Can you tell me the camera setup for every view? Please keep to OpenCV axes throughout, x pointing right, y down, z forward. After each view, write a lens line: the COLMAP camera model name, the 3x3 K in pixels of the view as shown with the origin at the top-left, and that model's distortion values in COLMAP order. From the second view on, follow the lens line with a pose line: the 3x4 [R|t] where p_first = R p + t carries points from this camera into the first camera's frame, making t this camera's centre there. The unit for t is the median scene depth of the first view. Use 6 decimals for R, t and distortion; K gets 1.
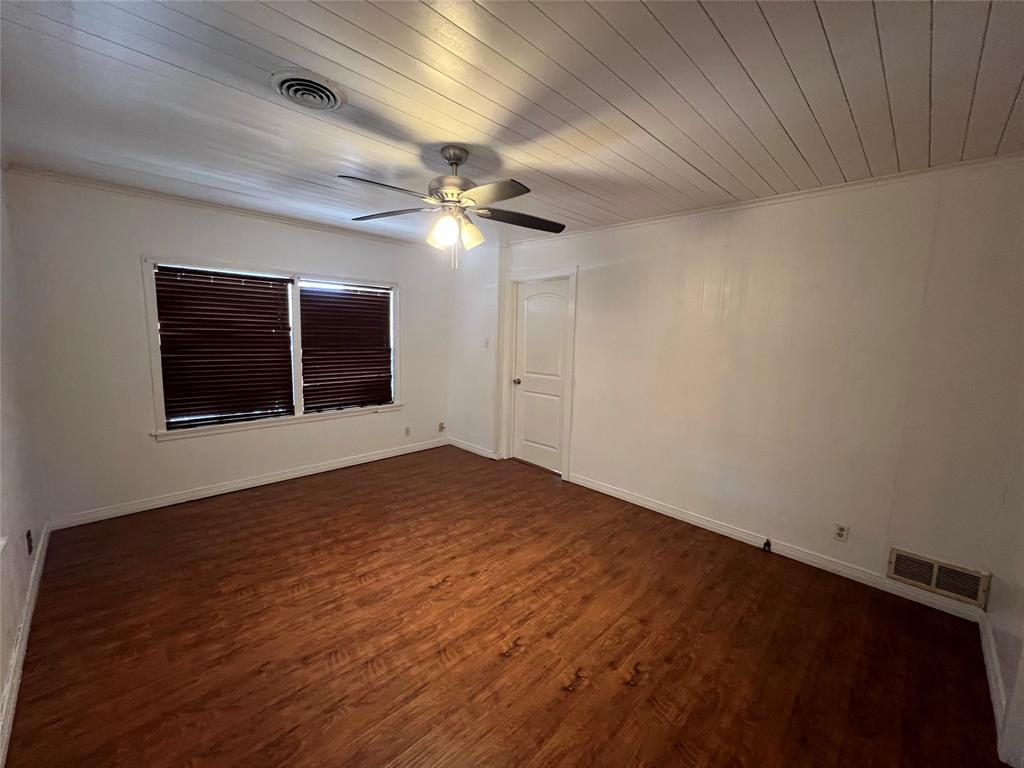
lens RADIAL K [[413.1, 0, 509.4], [0, 413.1, 383.2], [0, 0, 1]] dist [-0.002623, 0.001080]
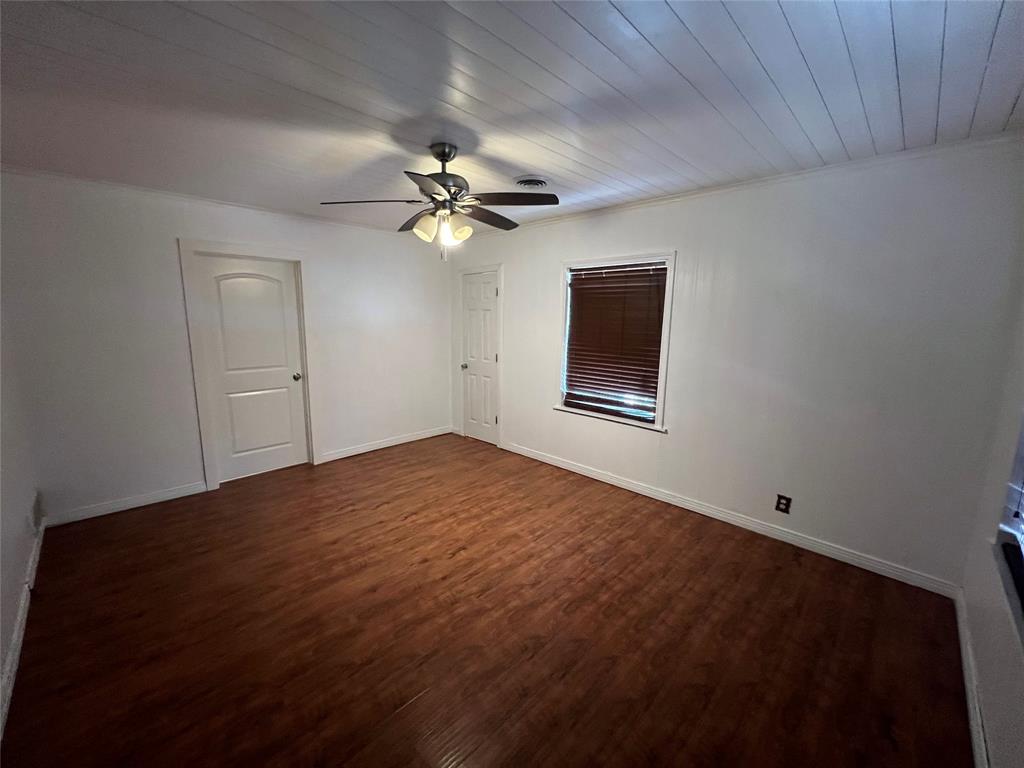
lens RADIAL K [[413.1, 0, 510.9], [0, 413.1, 381.3], [0, 0, 1]] dist [-0.002623, 0.001080]
pose [[-0.999051, -0.039529, -0.018281, -0.276120], [-0.043100, 0.957660, 0.284656, -0.275474], [0.006255, 0.285174, -0.958455, 1.948228]]
